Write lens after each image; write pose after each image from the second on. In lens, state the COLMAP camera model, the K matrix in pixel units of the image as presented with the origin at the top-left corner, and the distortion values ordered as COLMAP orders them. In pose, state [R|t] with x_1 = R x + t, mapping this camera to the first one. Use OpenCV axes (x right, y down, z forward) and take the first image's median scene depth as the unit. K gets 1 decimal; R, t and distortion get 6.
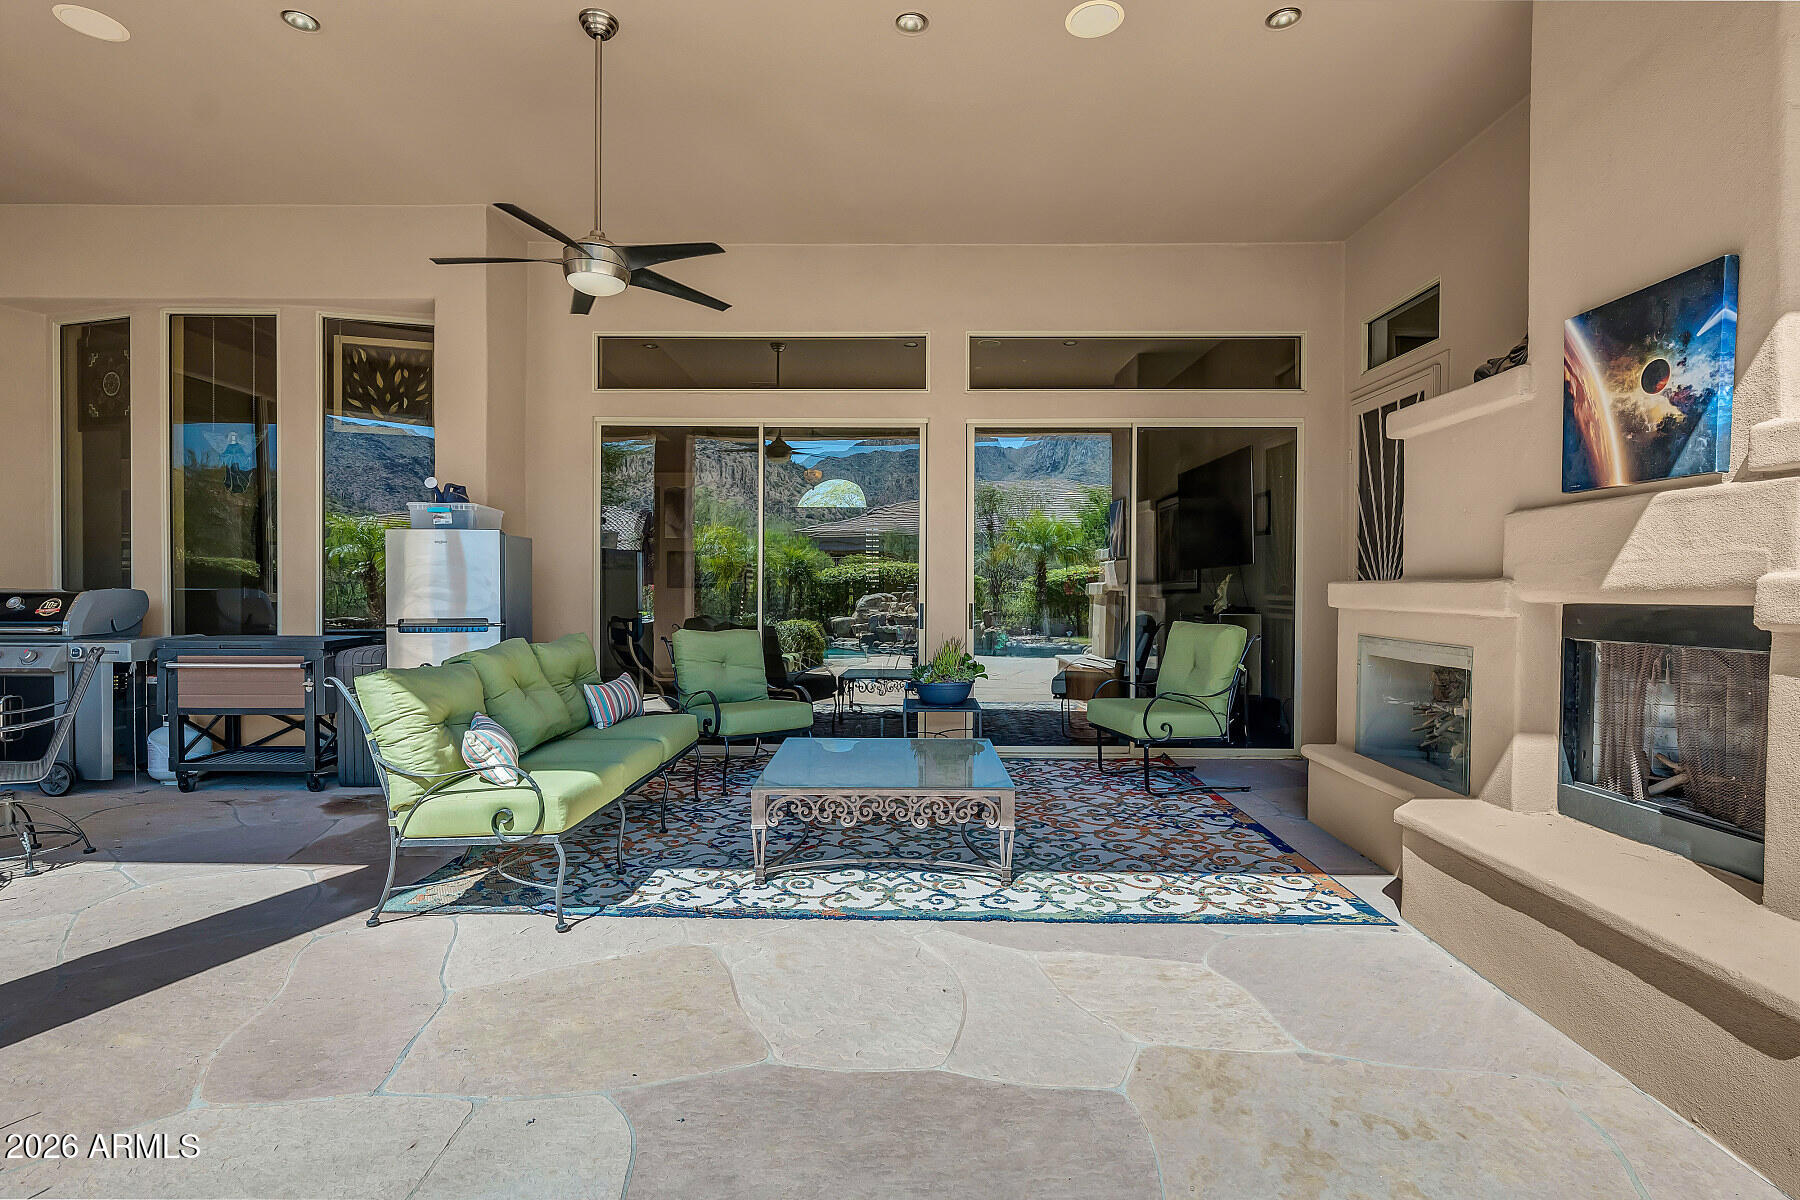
lens RADIAL K [[829.9, 0, 900.0], [0, 829.9, 600.0], [0, 0, 1]] dist [-0.003629, -0.000402]
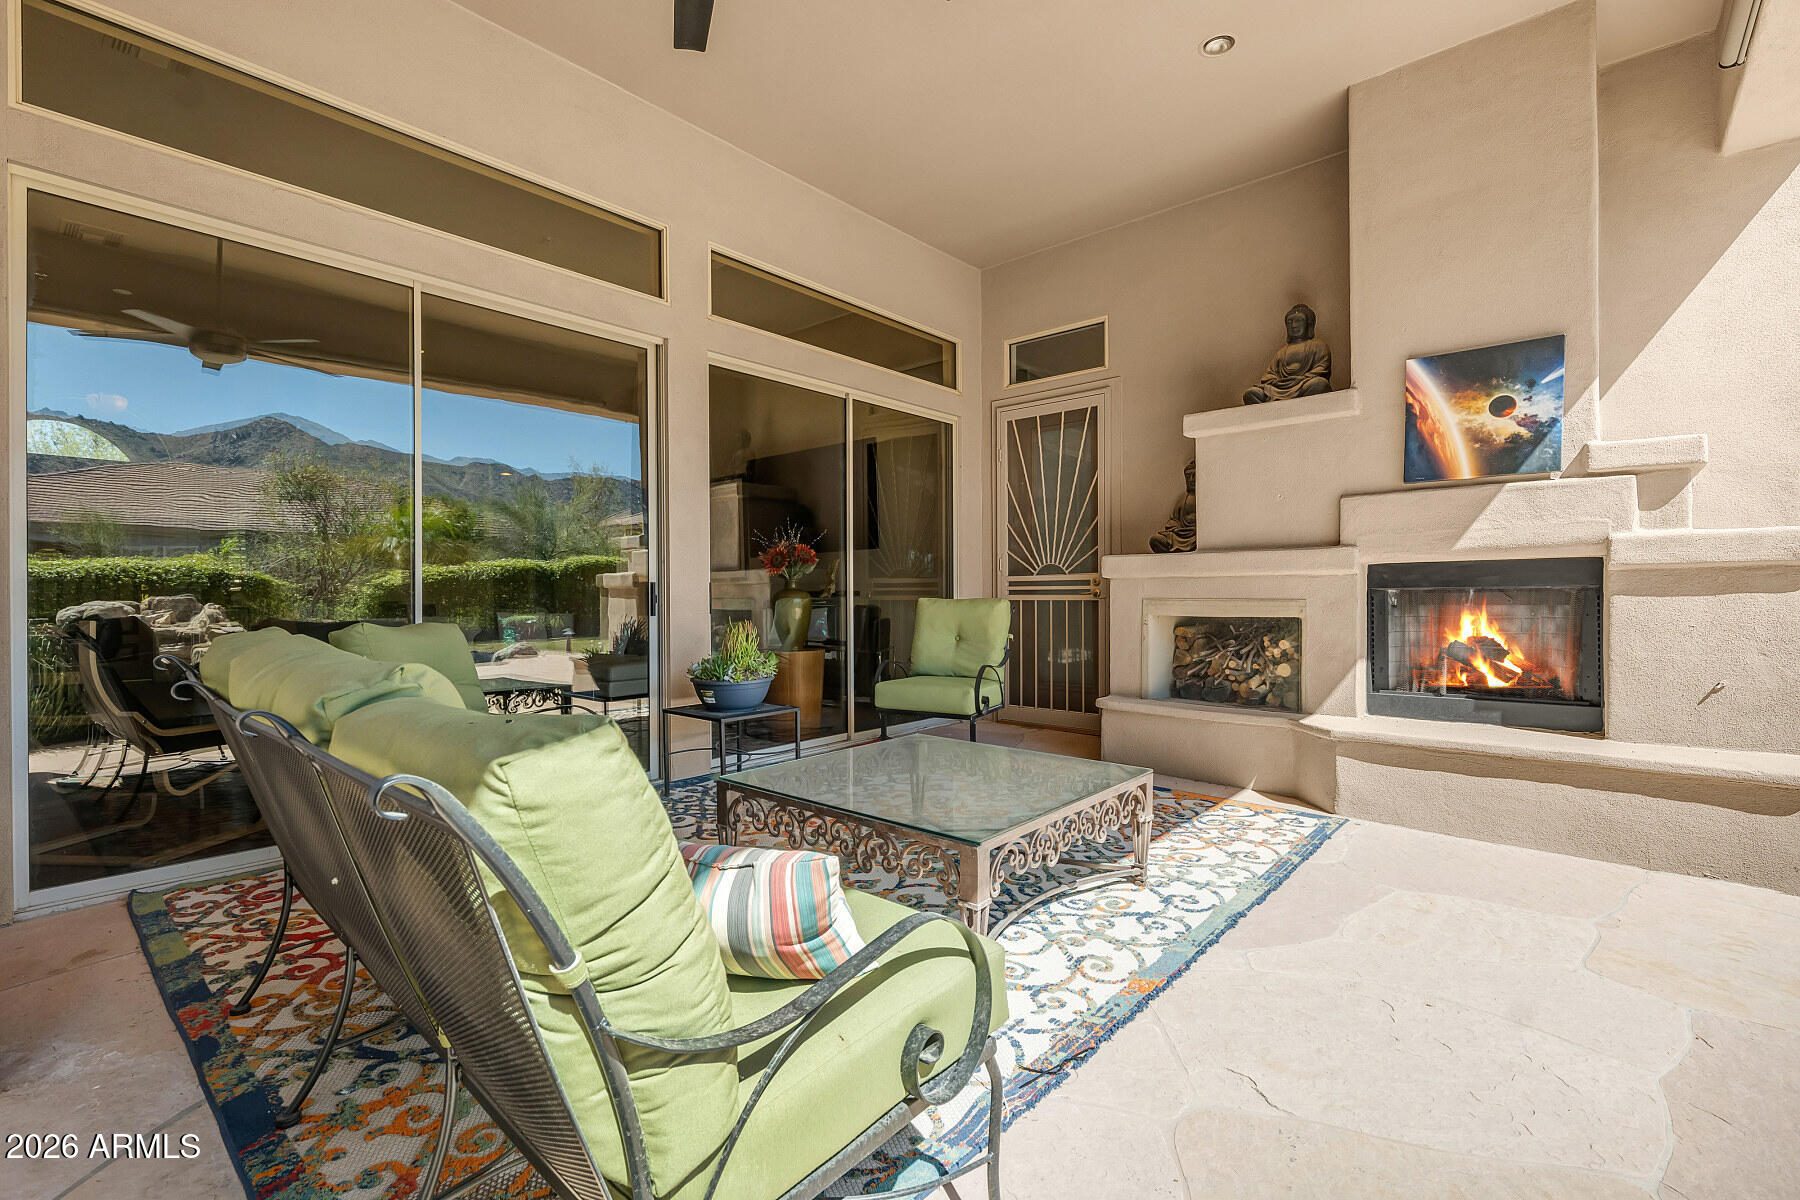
lens RADIAL K [[786.5, 0, 900.5], [0, 786.5, 595.6], [0, 0, 1]] dist [-0.001434, -0.000477]
pose [[0.661988, -0.011555, 0.749425, -0.719645], [0.020045, 0.999796, -0.002292, 0.044685], [-0.749246, 0.016540, 0.662085, 0.714513]]
